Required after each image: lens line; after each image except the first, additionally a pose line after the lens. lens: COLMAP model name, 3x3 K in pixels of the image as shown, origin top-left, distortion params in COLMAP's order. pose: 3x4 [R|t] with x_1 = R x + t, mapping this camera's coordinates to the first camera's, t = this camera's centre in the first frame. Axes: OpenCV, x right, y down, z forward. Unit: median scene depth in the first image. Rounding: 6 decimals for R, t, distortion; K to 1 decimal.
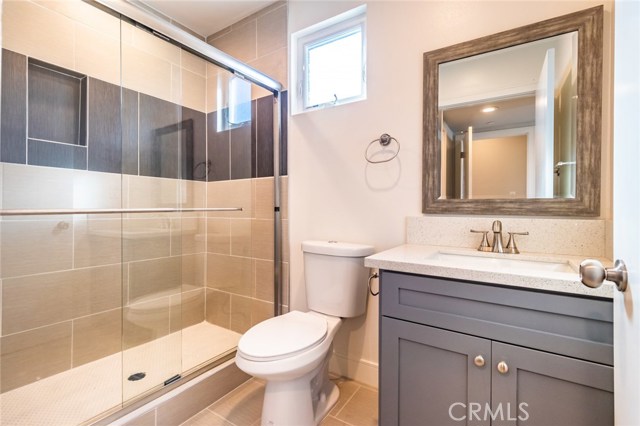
lens RADIAL K [[300.2, 0, 318.6], [0, 300.2, 199.8], [0, 0, 1]] dist [-0.000783, -0.000077]
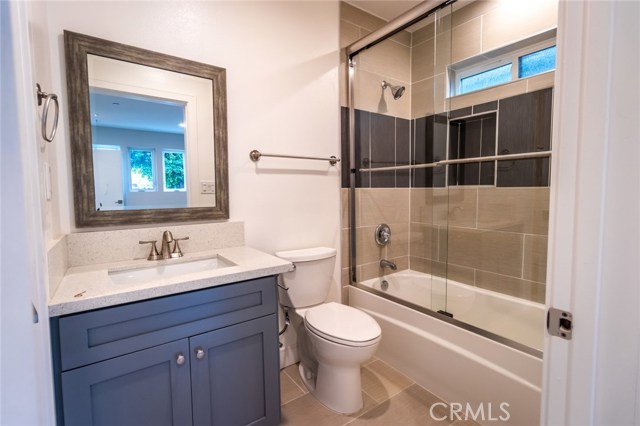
lens RADIAL K [[298.1, 0, 317.5], [0, 298.1, 209.0], [0, 0, 1]] dist [-0.000711, 0.000324]
pose [[0.344898, -0.020994, 0.938405, -0.218855], [0.028970, 0.999512, 0.011714, -0.000537], [-0.938193, 0.023146, 0.345338, 0.127628]]
